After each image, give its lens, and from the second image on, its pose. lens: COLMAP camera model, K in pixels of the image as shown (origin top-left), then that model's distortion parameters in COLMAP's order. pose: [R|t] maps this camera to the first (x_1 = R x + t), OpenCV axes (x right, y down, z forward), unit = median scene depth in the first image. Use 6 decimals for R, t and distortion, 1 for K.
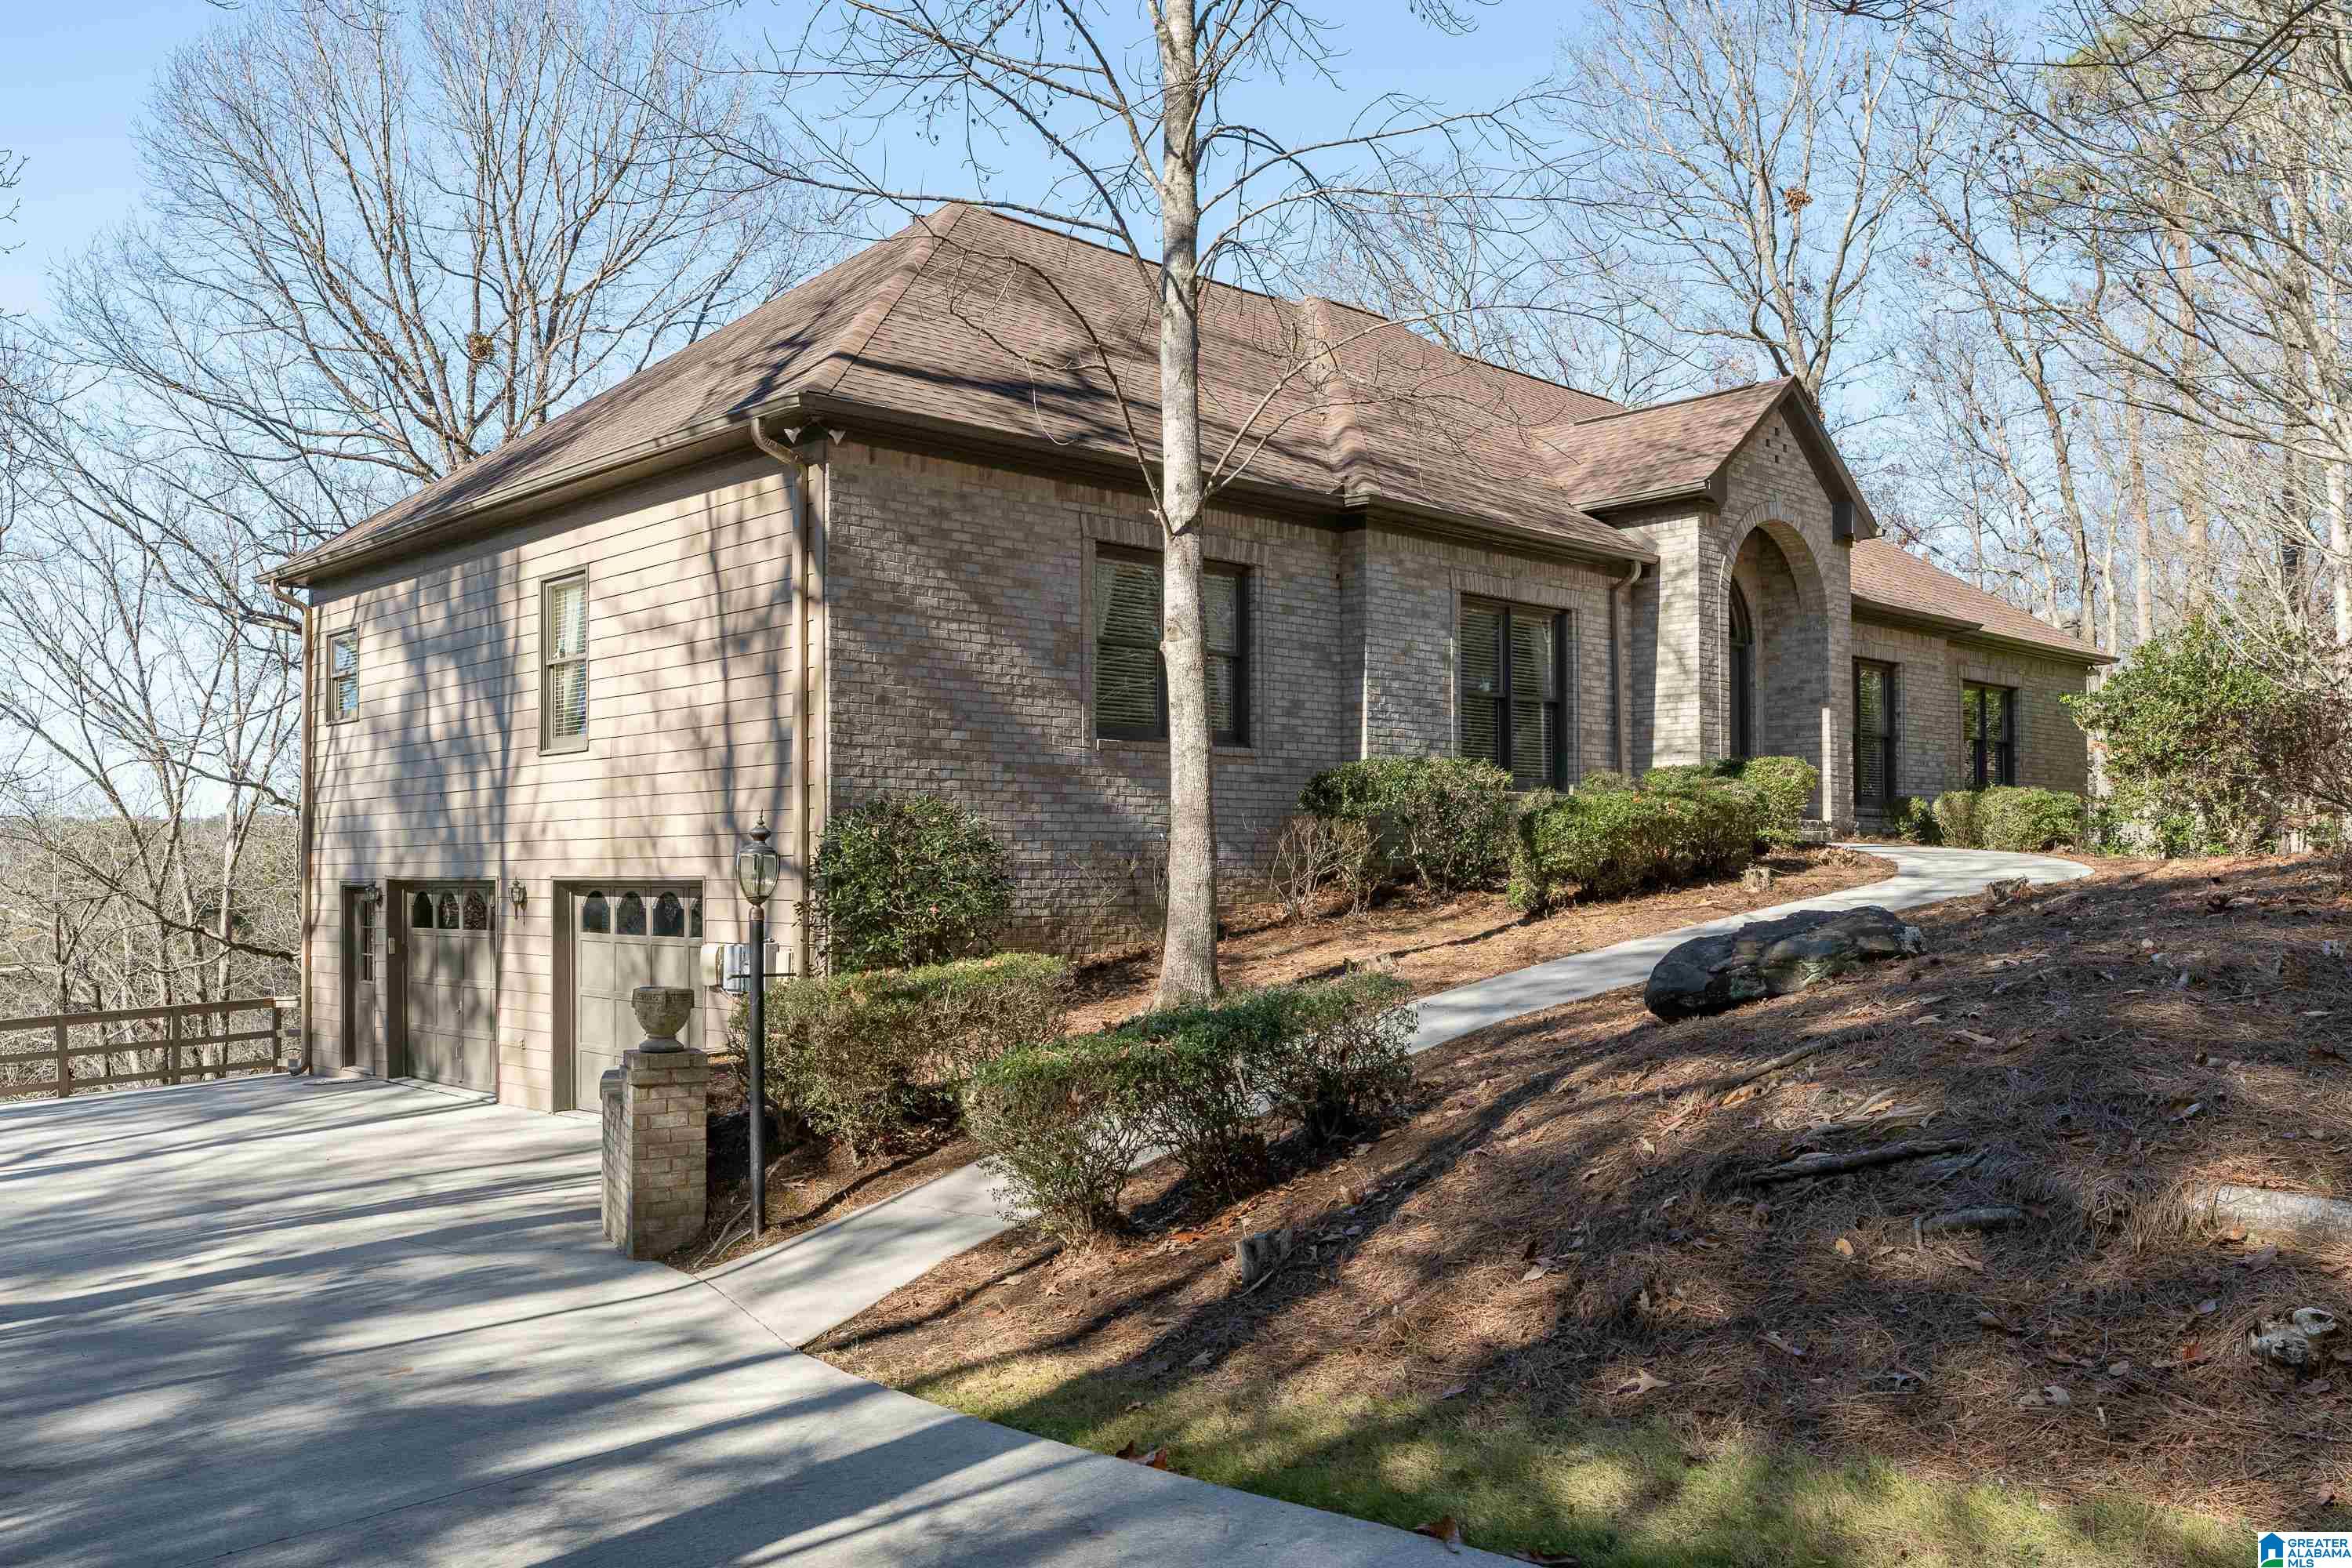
lens RADIAL K [[1942.4, 0, 1164.7], [0, 1942.4, 820.7], [0, 0, 1]] dist [0.006731, 0.002162]
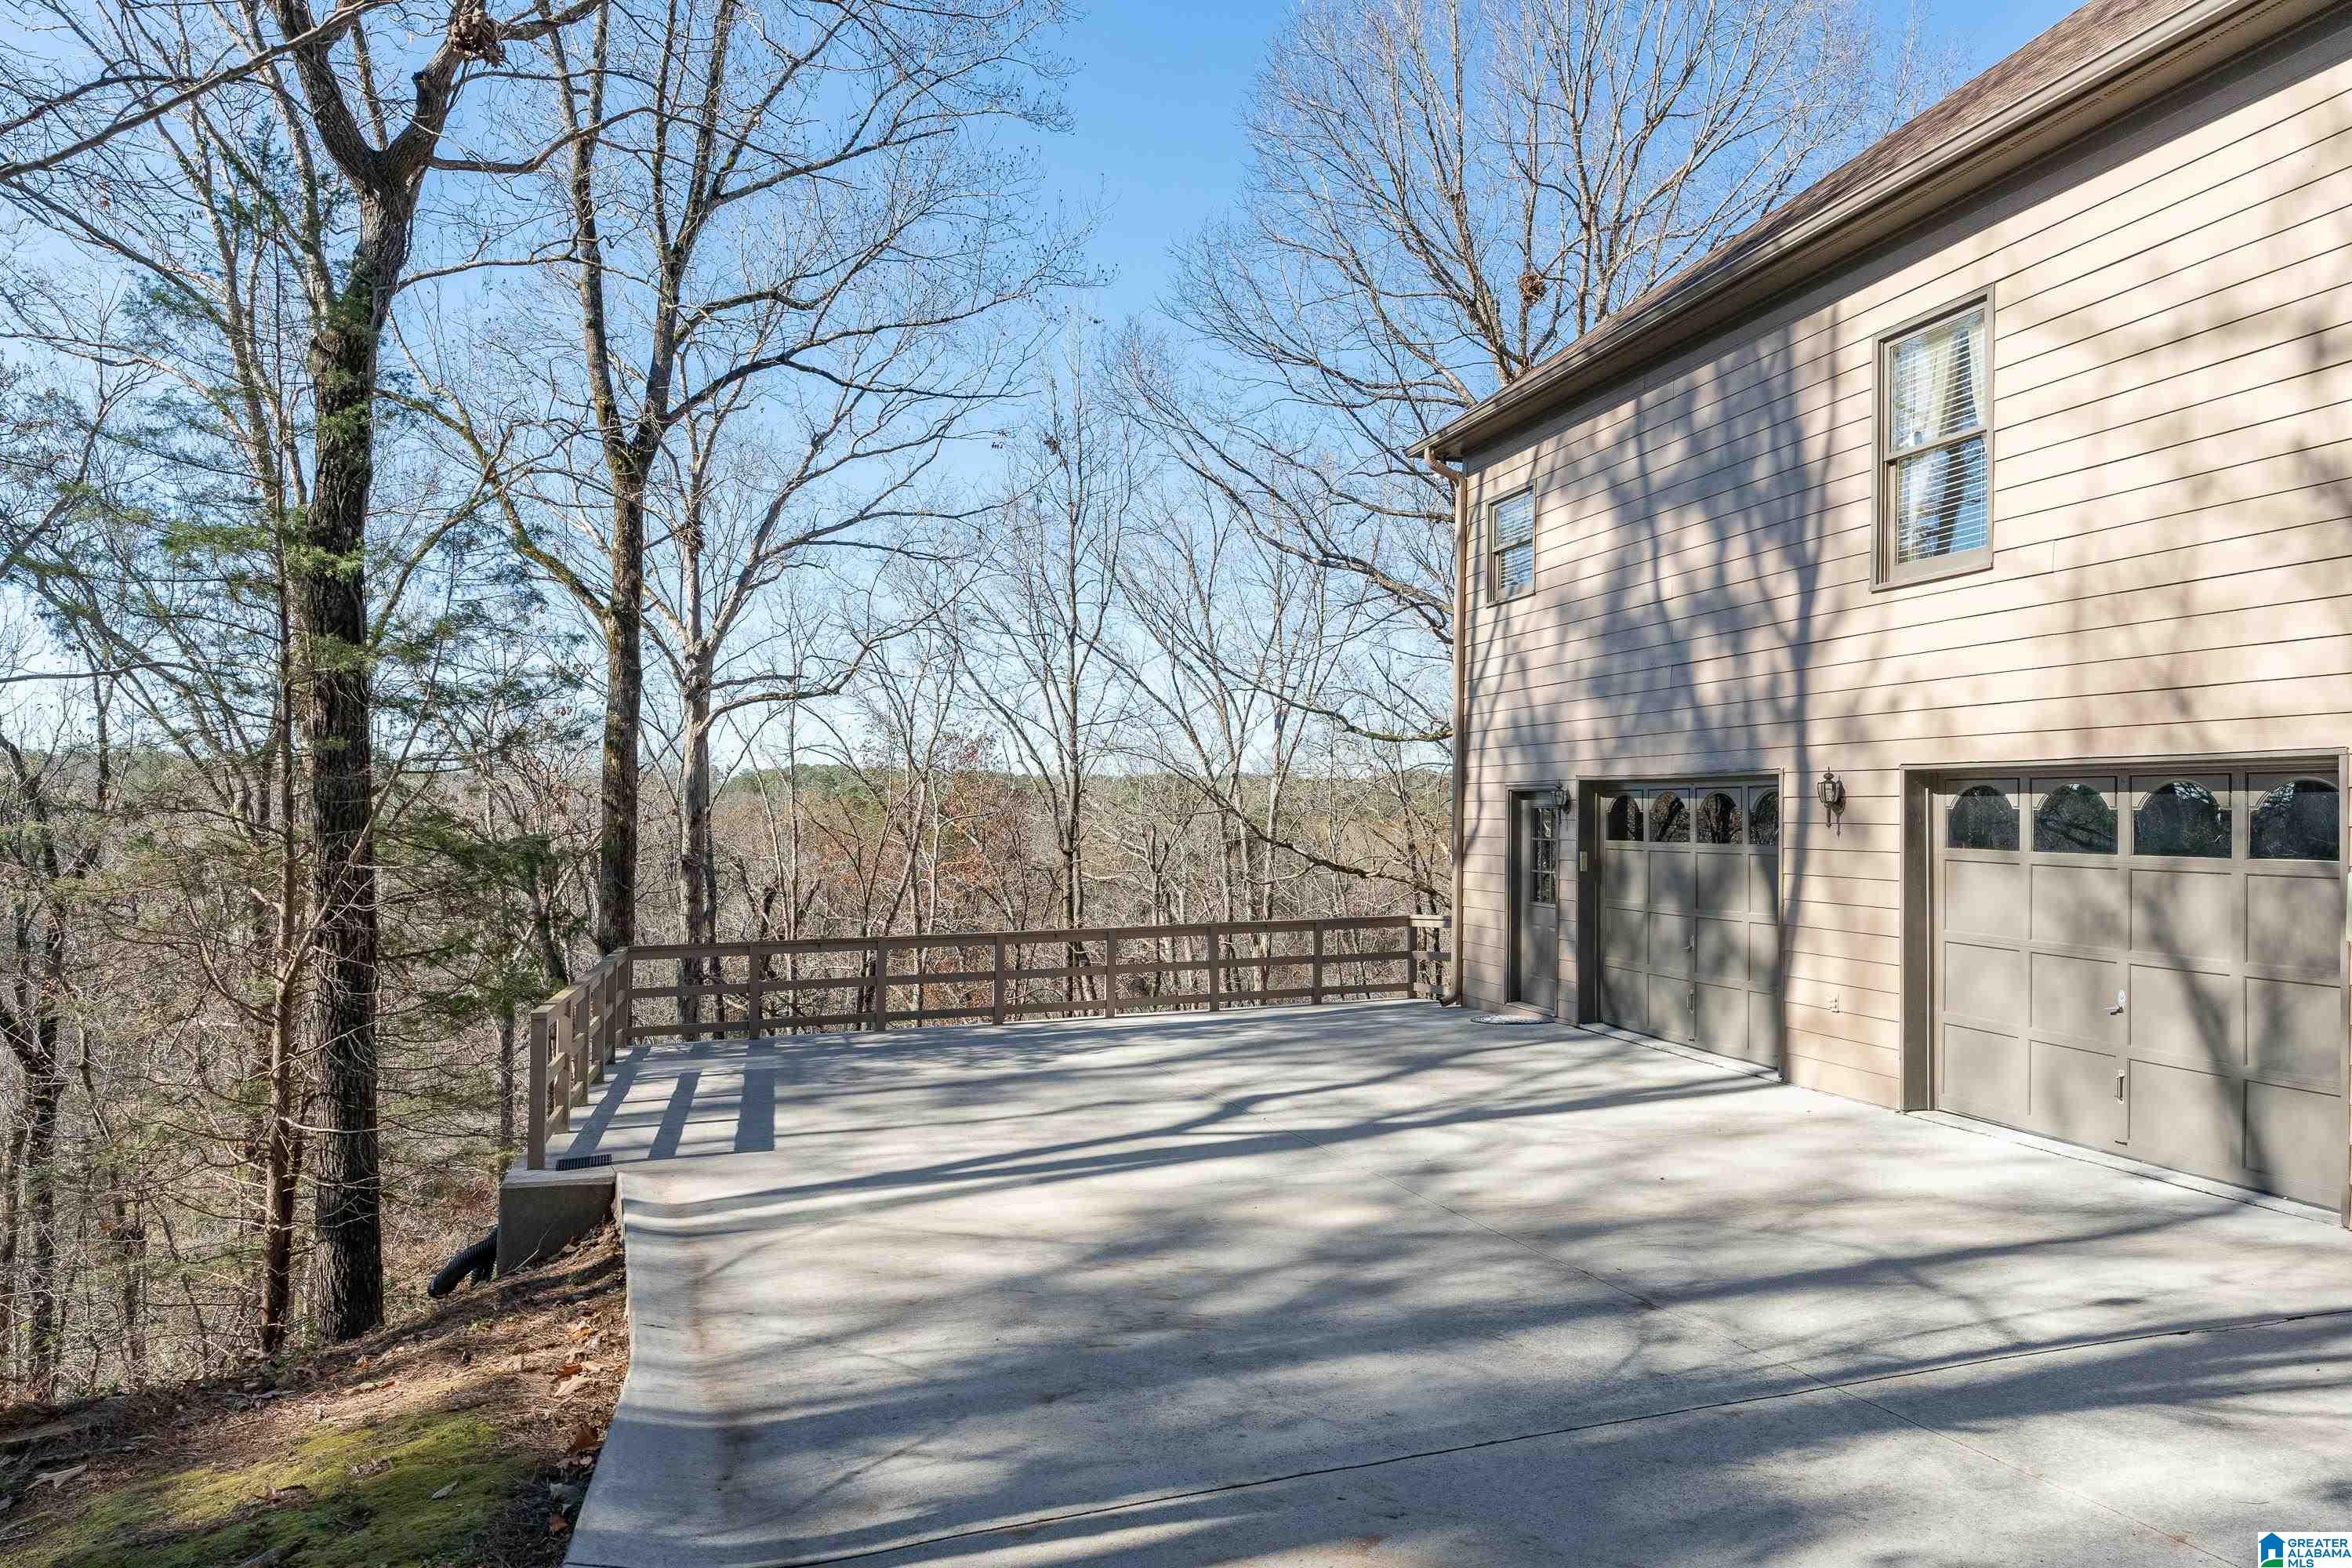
lens RADIAL K [[1506.7, 0, 1176.0], [0, 1506.7, 784.0], [0, 0, 1]] dist [0.001291, 0.000649]
pose [[0.888014, 0.008513, -0.459737, -0.290979], [-0.008338, 0.999962, 0.002412, 0.035273], [0.459740, 0.001692, 0.888052, 0.401157]]
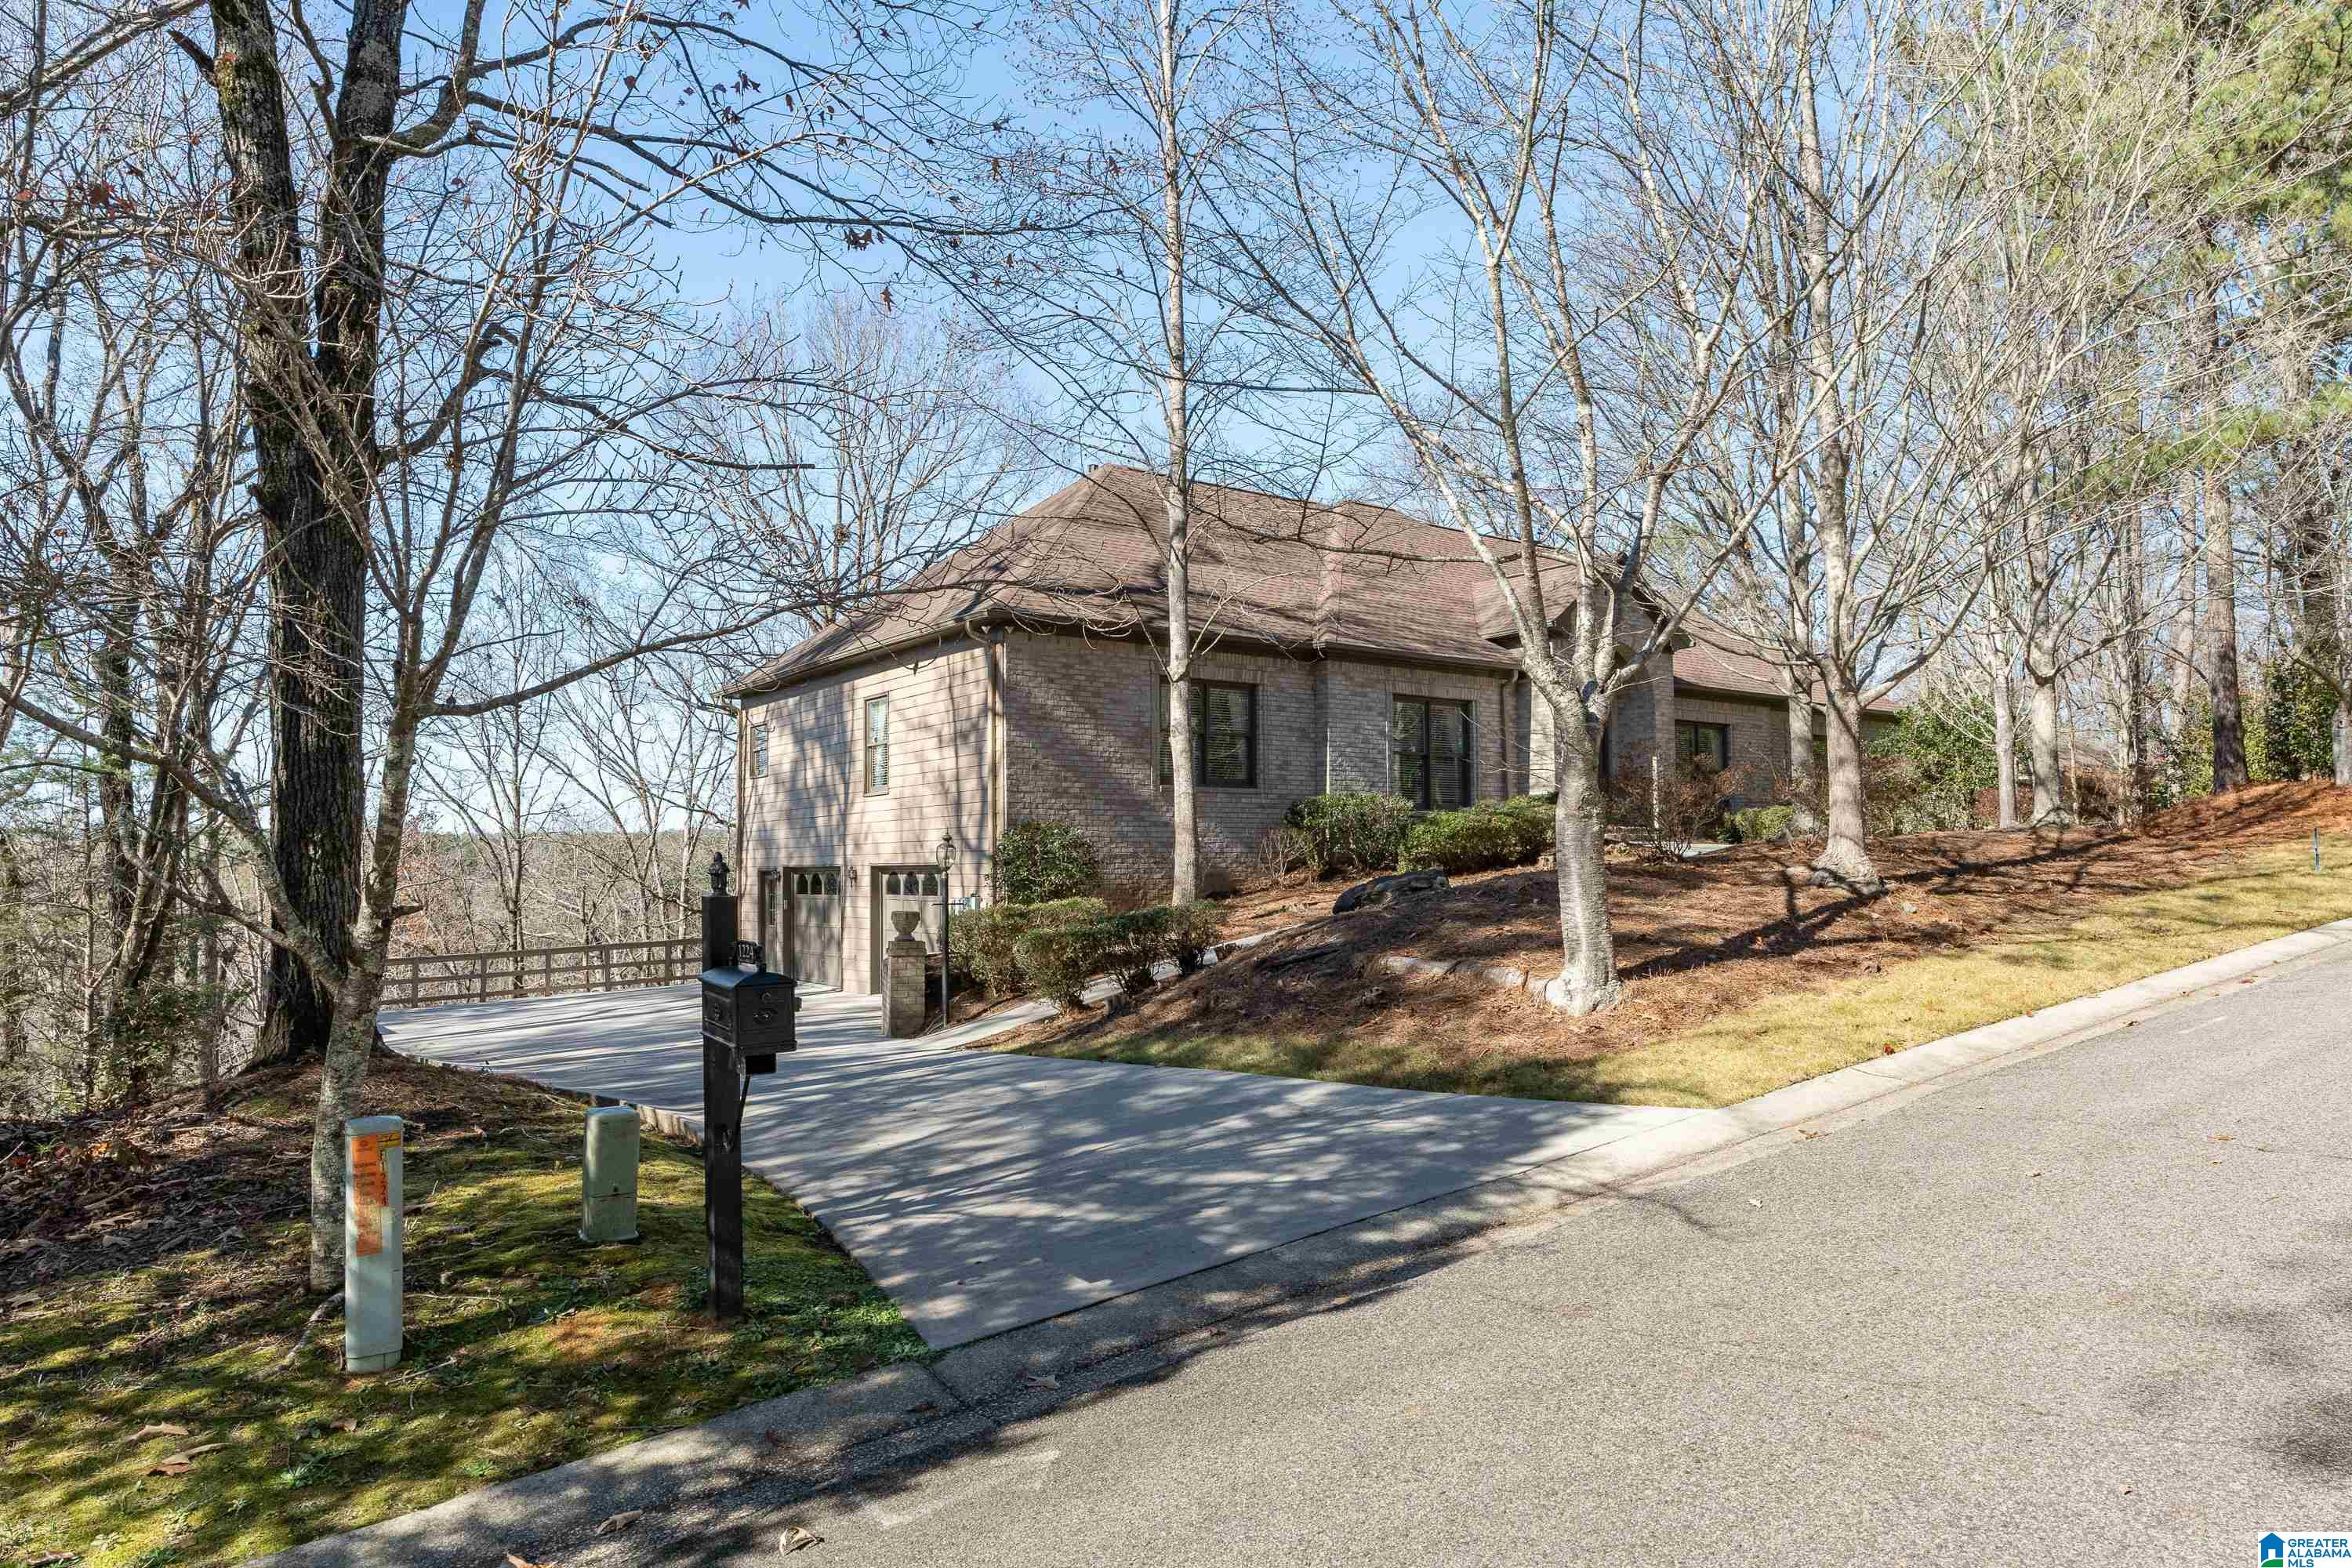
lens RADIAL K [[1506.7, 0, 1176.0], [0, 1506.7, 784.0], [0, 0, 1]] dist [0.001291, 0.000649]
pose [[0.991881, -0.010202, -0.126757, 0.140907], [0.006298, 0.999494, -0.031166, 0.000247], [0.127011, 0.030114, 0.991444, -0.344632]]
